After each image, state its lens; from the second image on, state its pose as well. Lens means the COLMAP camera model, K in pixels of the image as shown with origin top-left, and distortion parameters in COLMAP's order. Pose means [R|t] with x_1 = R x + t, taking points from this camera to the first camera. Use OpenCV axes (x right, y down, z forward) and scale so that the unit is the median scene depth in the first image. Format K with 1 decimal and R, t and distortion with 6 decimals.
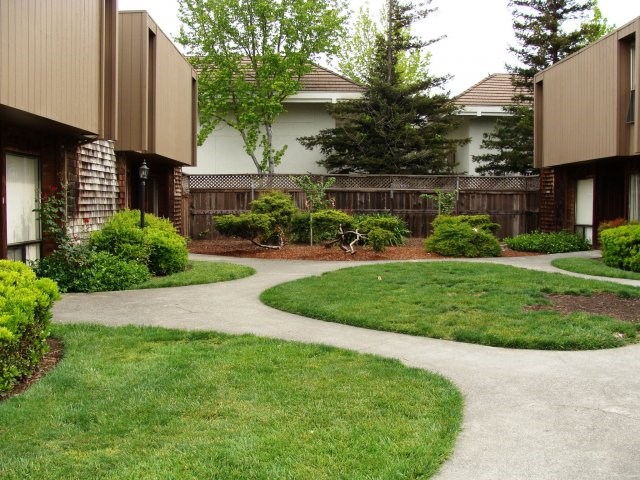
lens RADIAL K [[827.8, 0, 310.7], [0, 827.8, 239.4], [0, 0, 1]] dist [-0.126371, 0.115748]
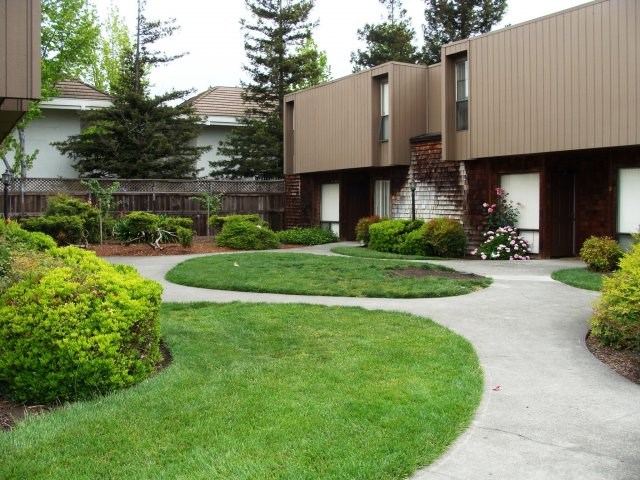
lens RADIAL K [[946.5, 0, 320.0], [0, 946.5, 240.0], [0, 0, 1]] dist [-0.223953, 0.539297]
pose [[0.877521, -0.024260, 0.478924, -0.288513], [0.027309, 0.999627, 0.000599, 0.006923], [-0.478759, 0.012553, 0.877856, -0.184304]]
